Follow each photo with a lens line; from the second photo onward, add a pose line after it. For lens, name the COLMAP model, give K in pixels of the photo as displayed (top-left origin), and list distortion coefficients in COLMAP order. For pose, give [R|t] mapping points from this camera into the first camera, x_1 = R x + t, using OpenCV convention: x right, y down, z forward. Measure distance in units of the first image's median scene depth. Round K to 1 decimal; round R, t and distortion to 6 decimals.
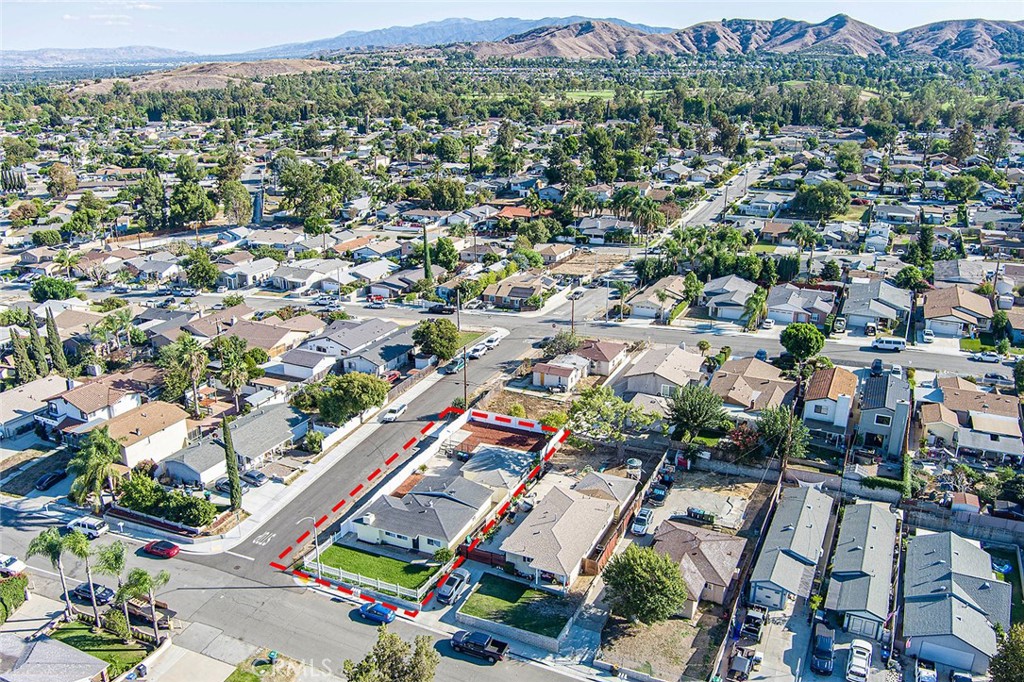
lens RADIAL K [[828.9, 0, 512.9], [0, 828.9, 339.6], [0, 0, 1]] dist [-0.073736, 0.019080]
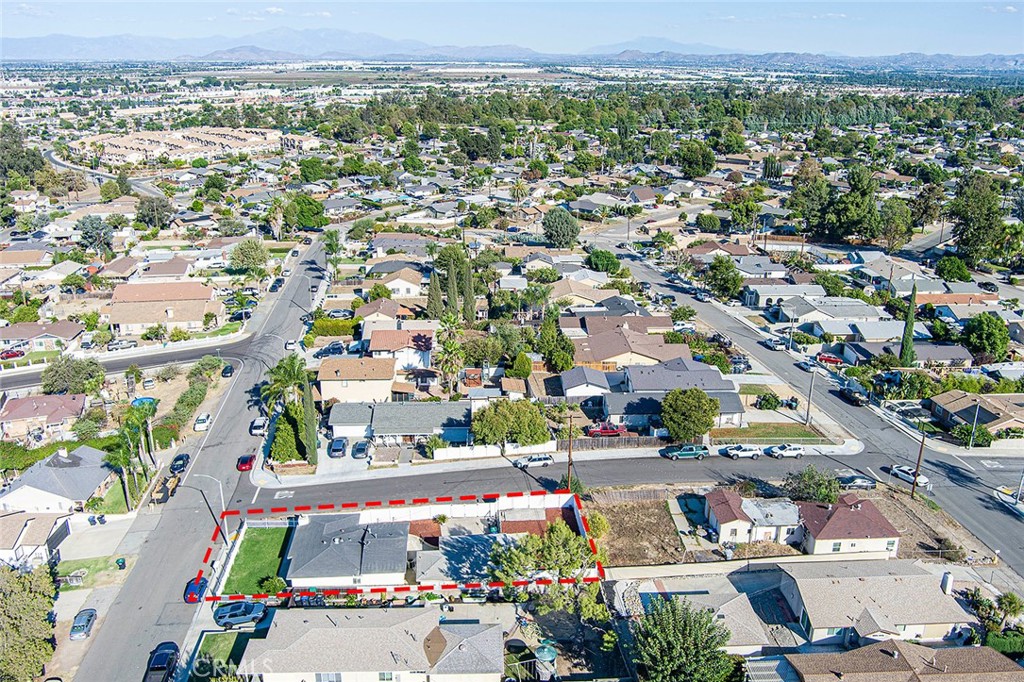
lens RADIAL K [[828.9, 0, 508.6], [0, 828.9, 339.9], [0, 0, 1]] dist [-0.073736, 0.019080]
pose [[0.463265, 0.284330, -0.839370, 0.315979], [-0.287637, 0.944101, 0.161055, -0.096440], [0.838242, 0.166823, 0.519153, 0.300886]]
